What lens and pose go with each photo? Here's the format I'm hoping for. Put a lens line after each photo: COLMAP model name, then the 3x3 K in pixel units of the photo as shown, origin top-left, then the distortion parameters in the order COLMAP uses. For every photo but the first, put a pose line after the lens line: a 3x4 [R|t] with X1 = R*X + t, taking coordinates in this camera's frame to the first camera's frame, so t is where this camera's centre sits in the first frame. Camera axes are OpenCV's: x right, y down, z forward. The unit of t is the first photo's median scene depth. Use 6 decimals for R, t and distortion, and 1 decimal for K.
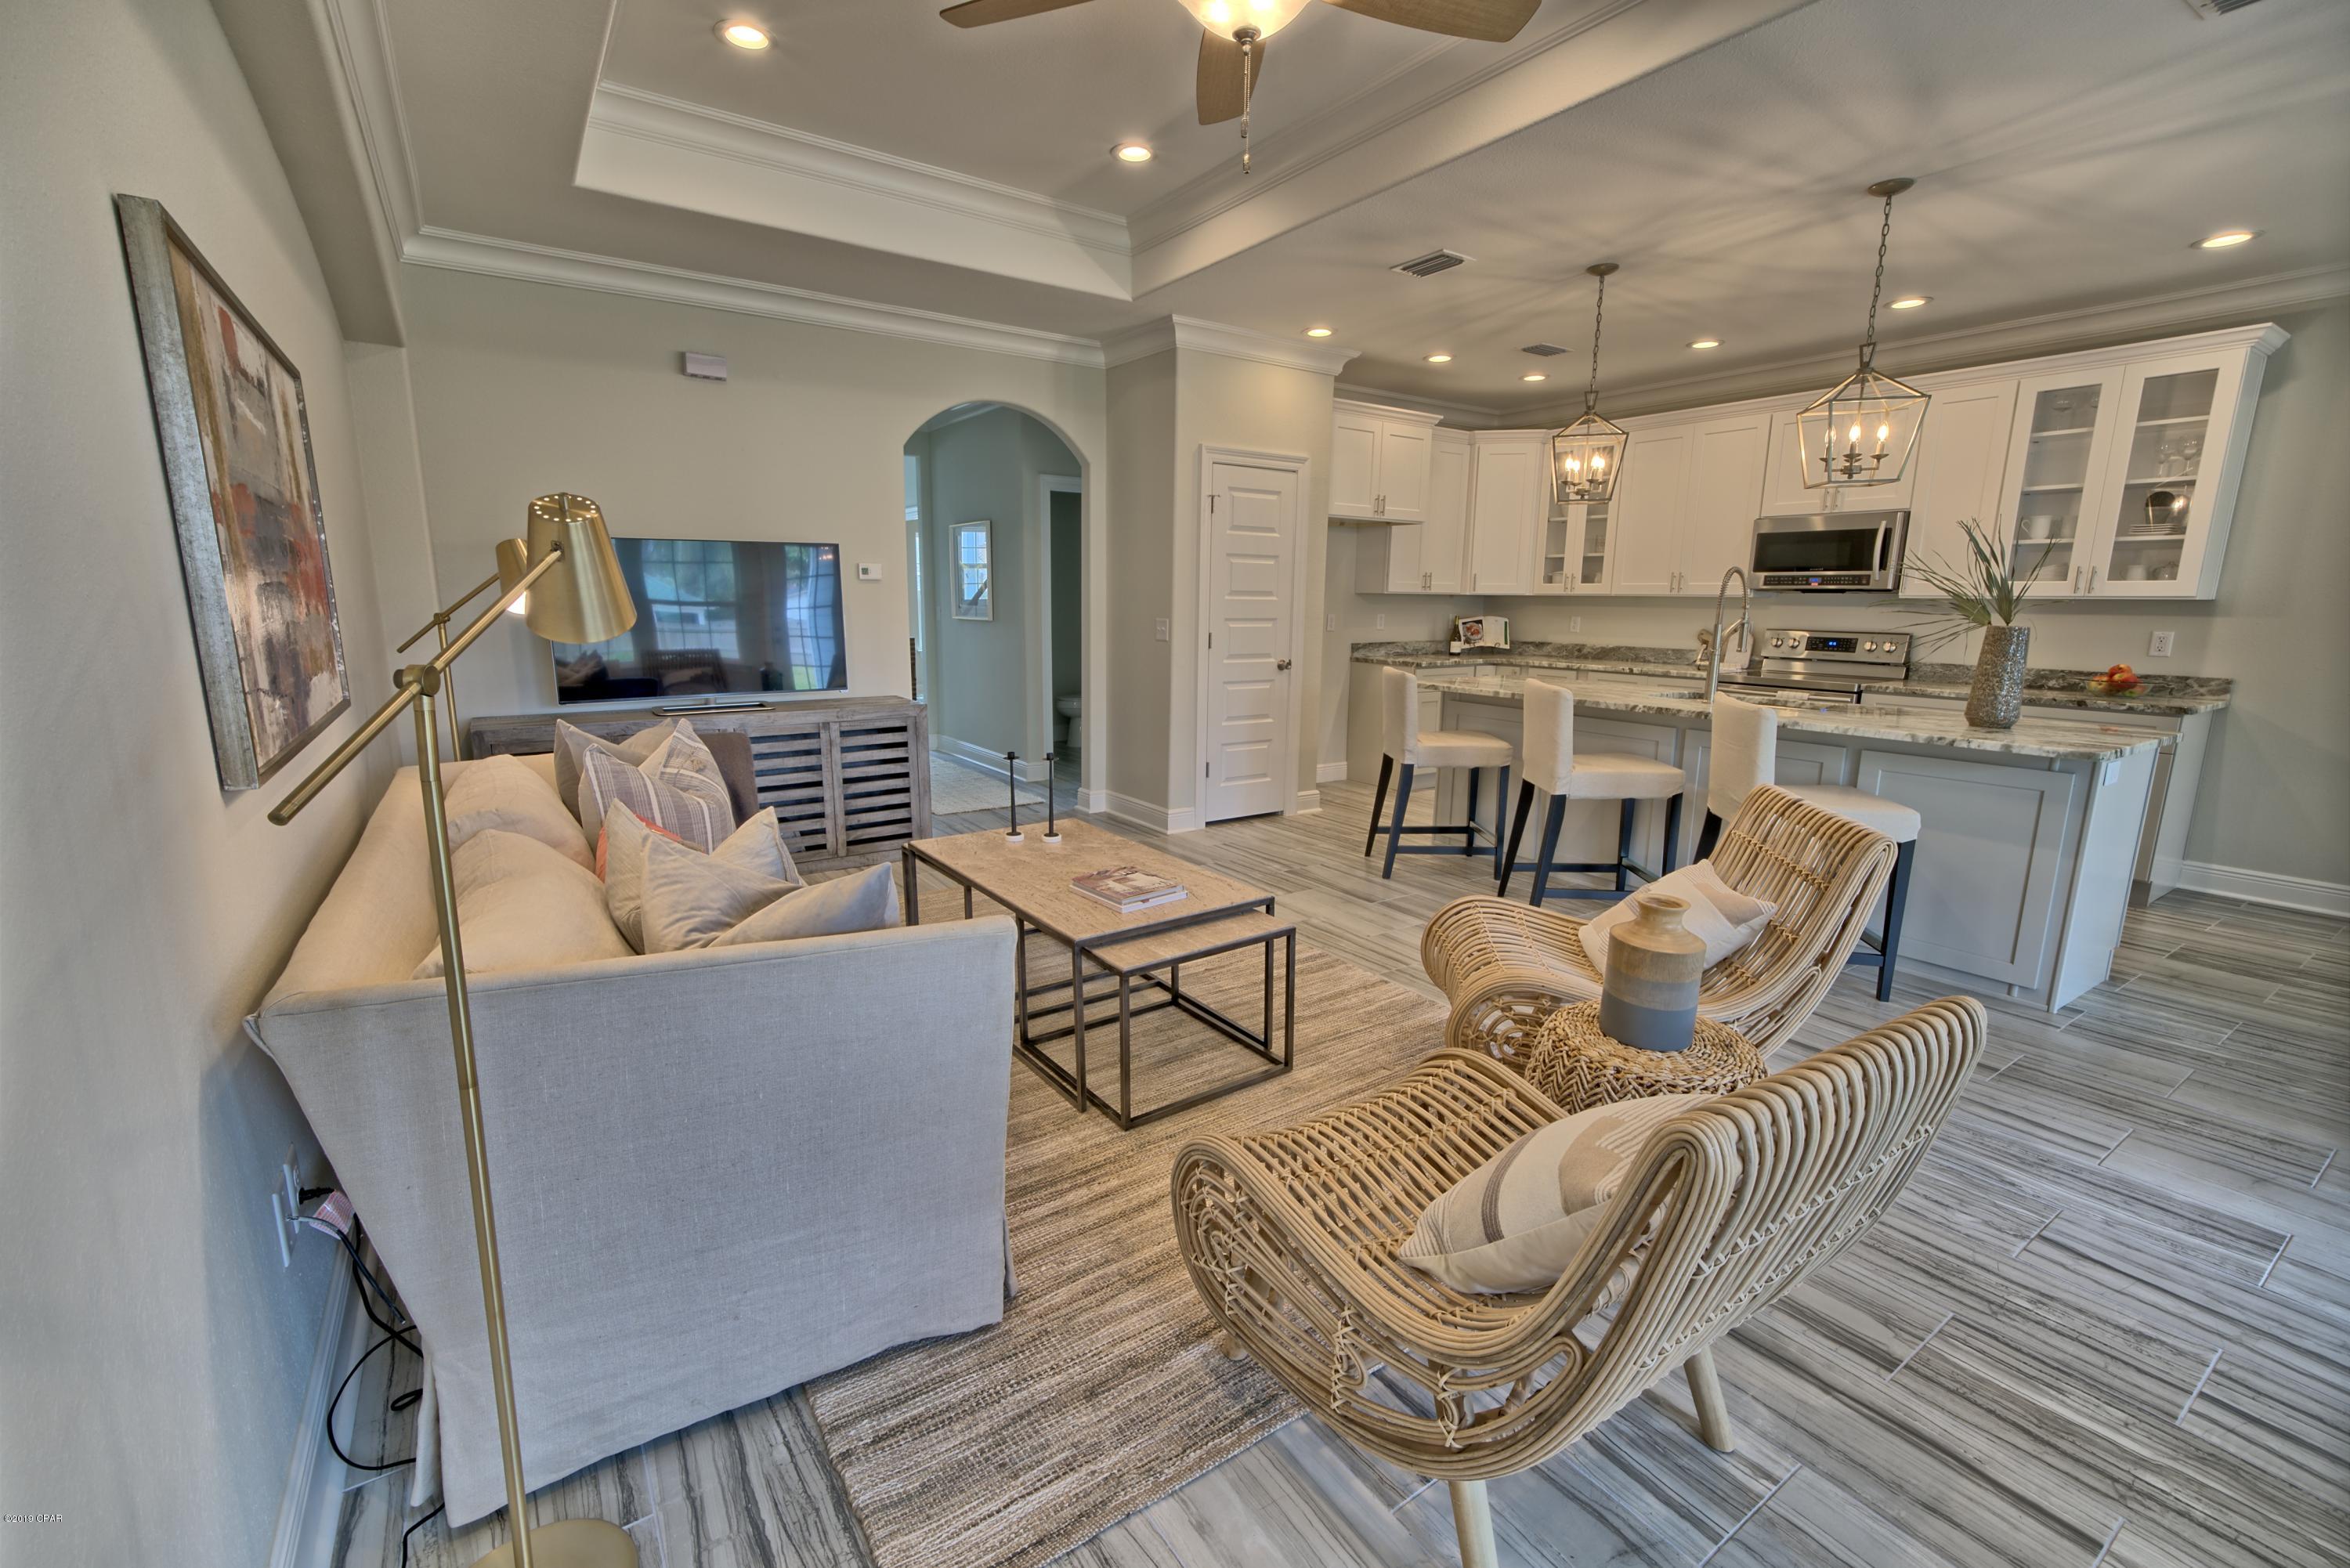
lens RADIAL K [[992.6, 0, 1170.8], [0, 992.6, 782.3], [0, 0, 1]] dist [0.002319, 0.001518]
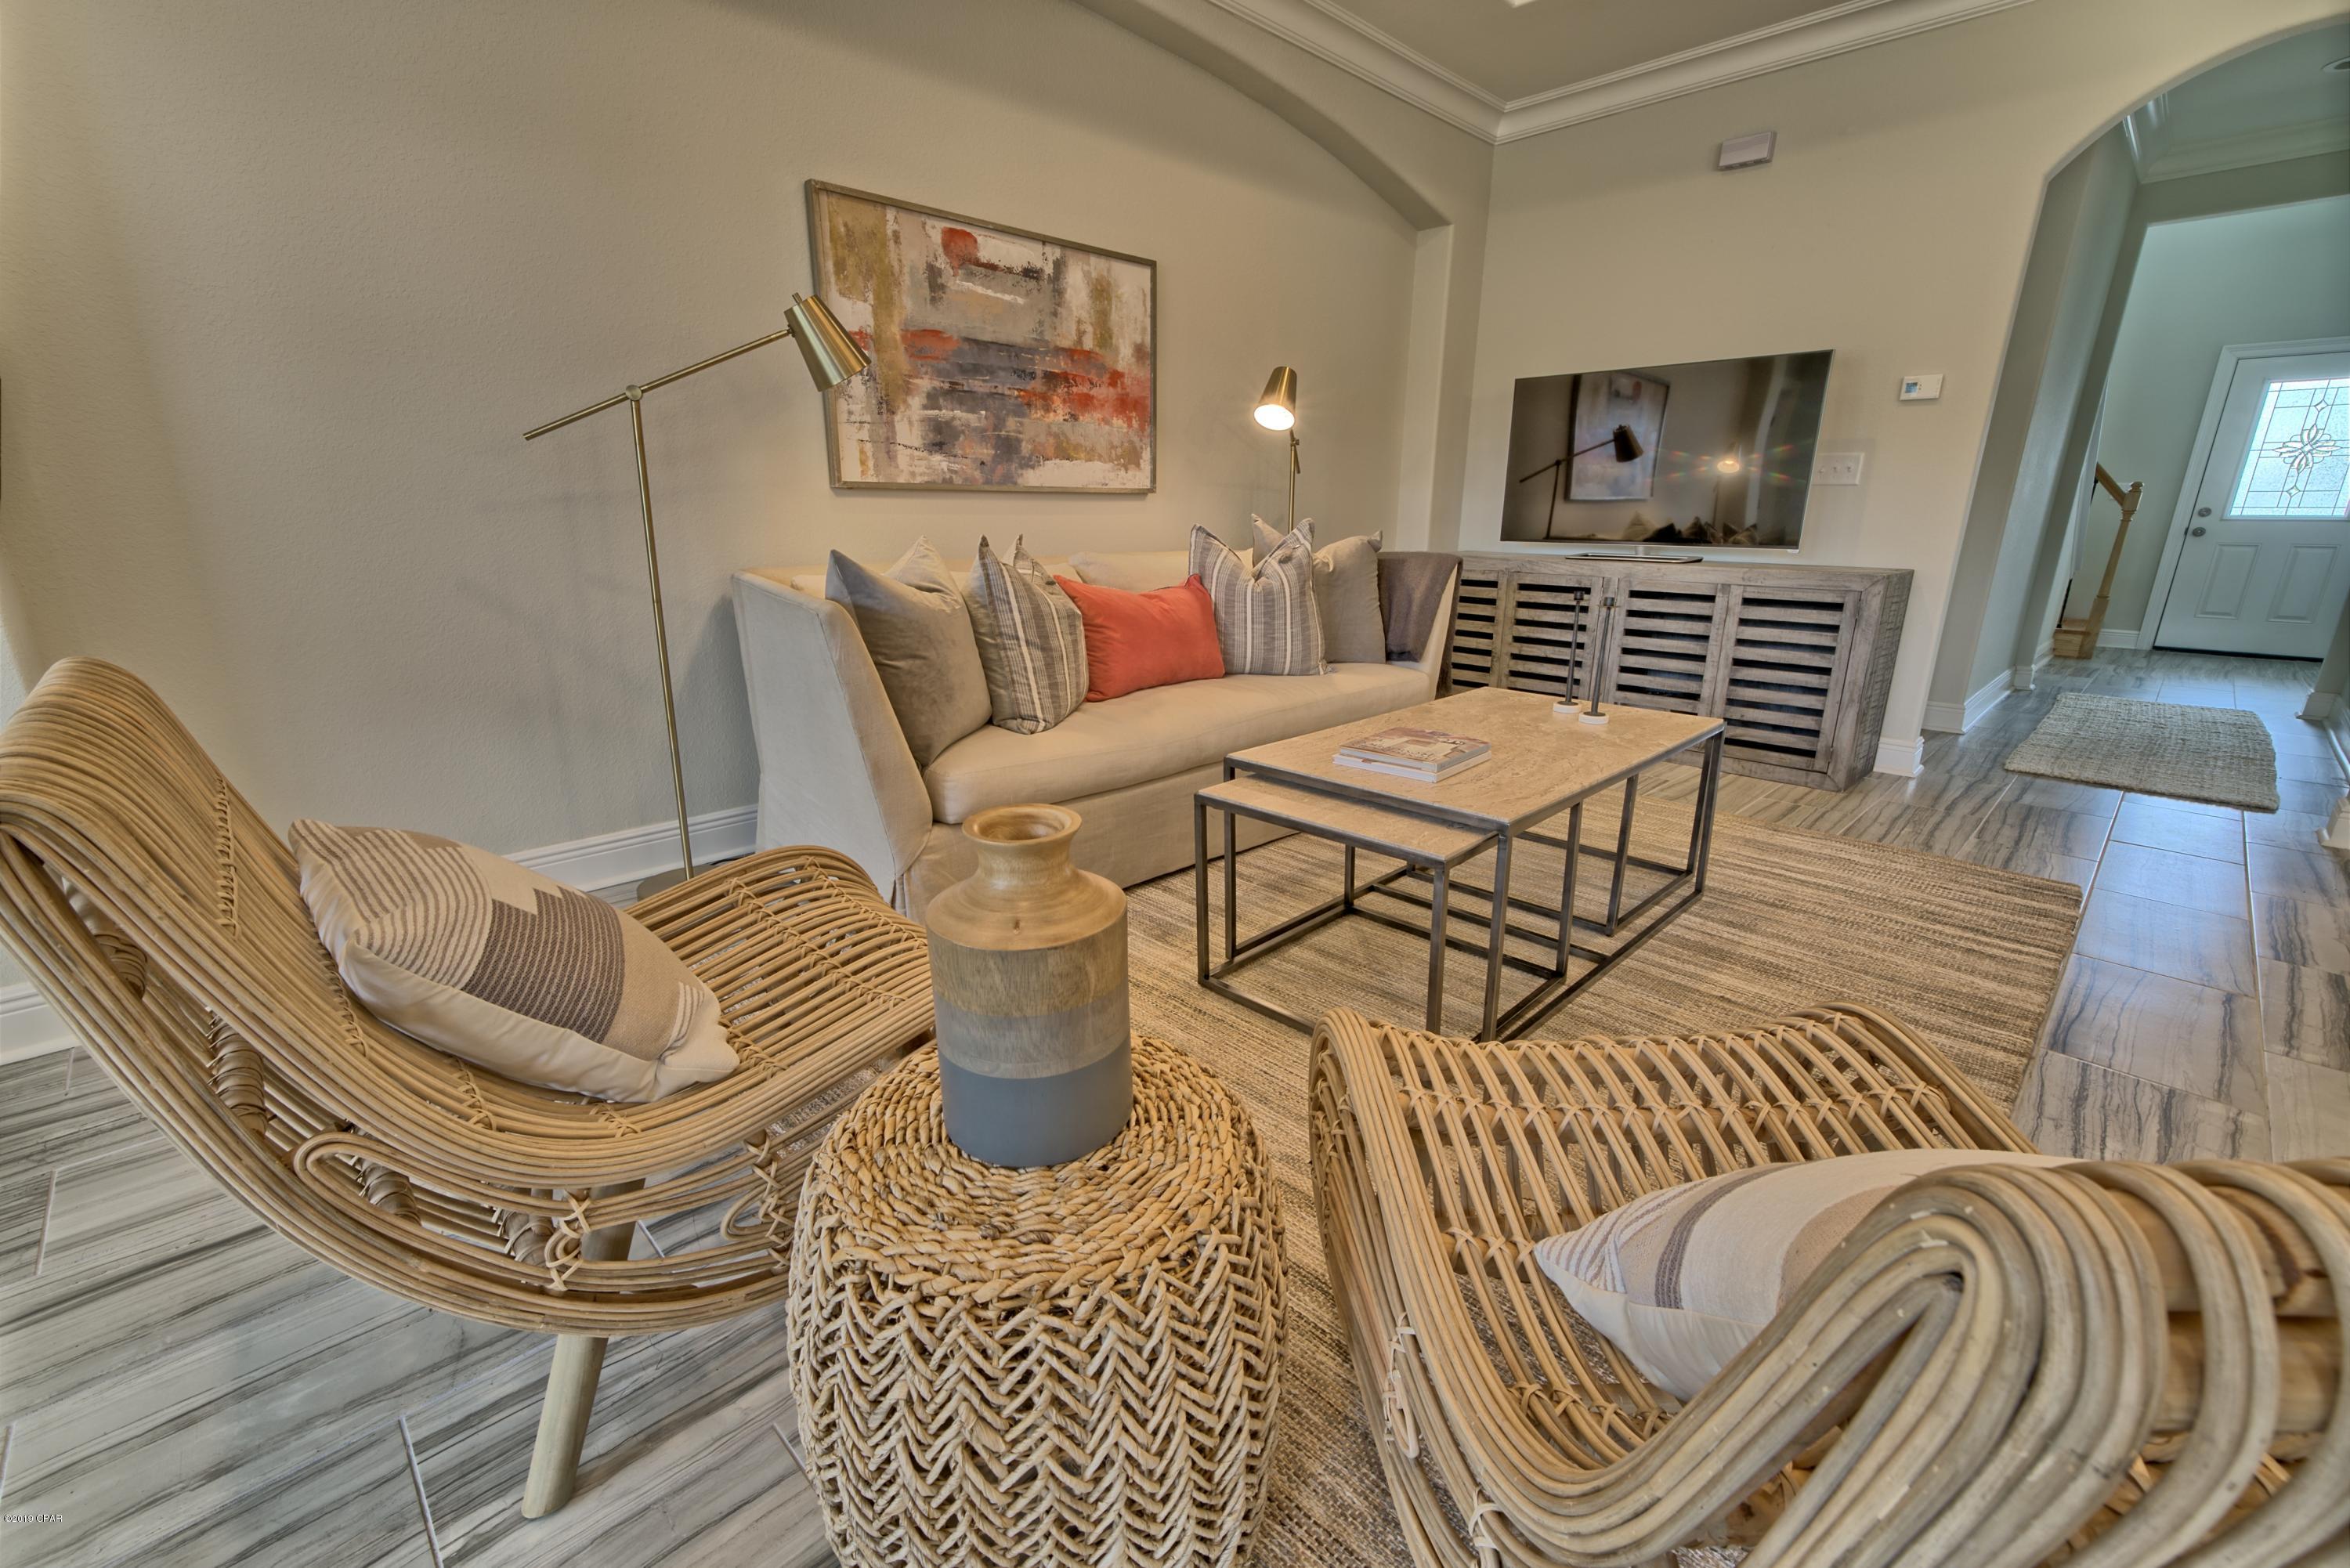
lens RADIAL K [[992.6, 0, 1167.2], [0, 992.6, 784.8], [0, 0, 1]] dist [0.002319, 0.001518]
pose [[0.177065, 0.263897, -0.948160, 0.363854], [-0.192048, 0.954127, 0.229693, -0.002571], [0.965280, 0.141422, 0.219623, 0.385919]]
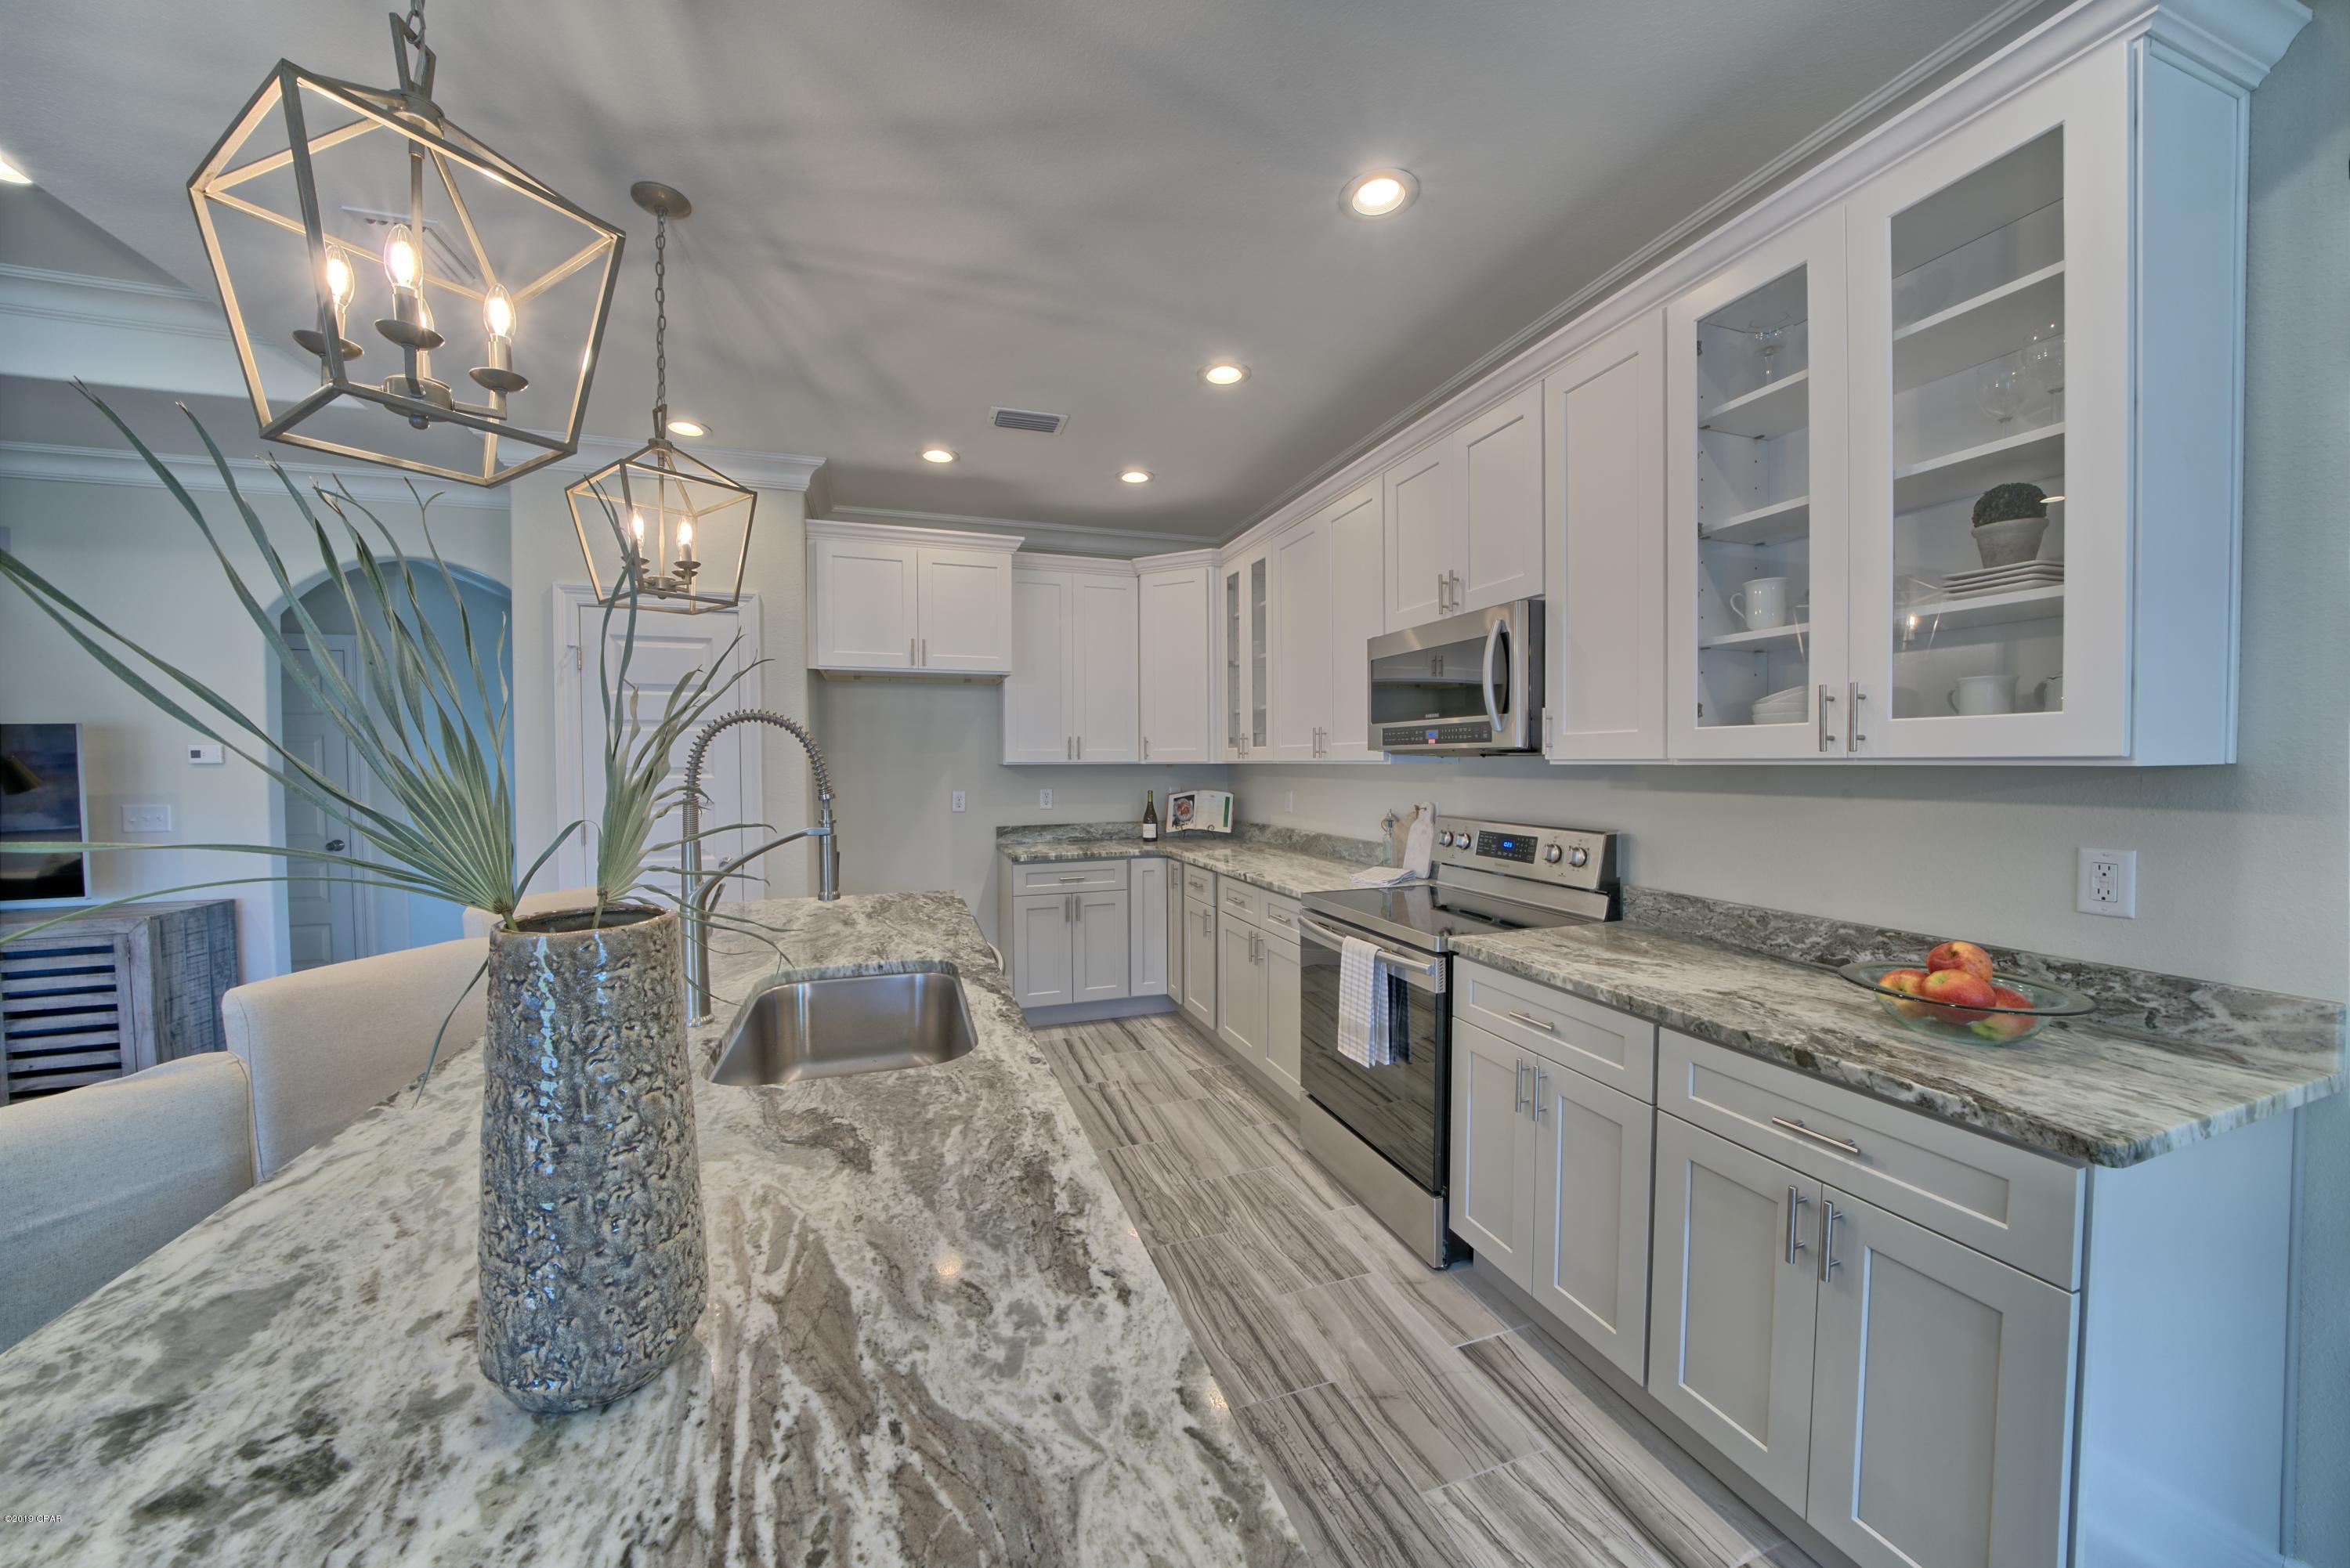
lens RADIAL K [[813.6, 0, 1171.5], [0, 813.6, 782.5], [0, 0, 1]] dist [-0.026266, 0.002869]
pose [[0.964741, -0.010384, -0.262997, 0.711744], [-0.031852, 0.987271, -0.155822, -0.114600], [0.261268, 0.158705, 0.952130, 0.604132]]
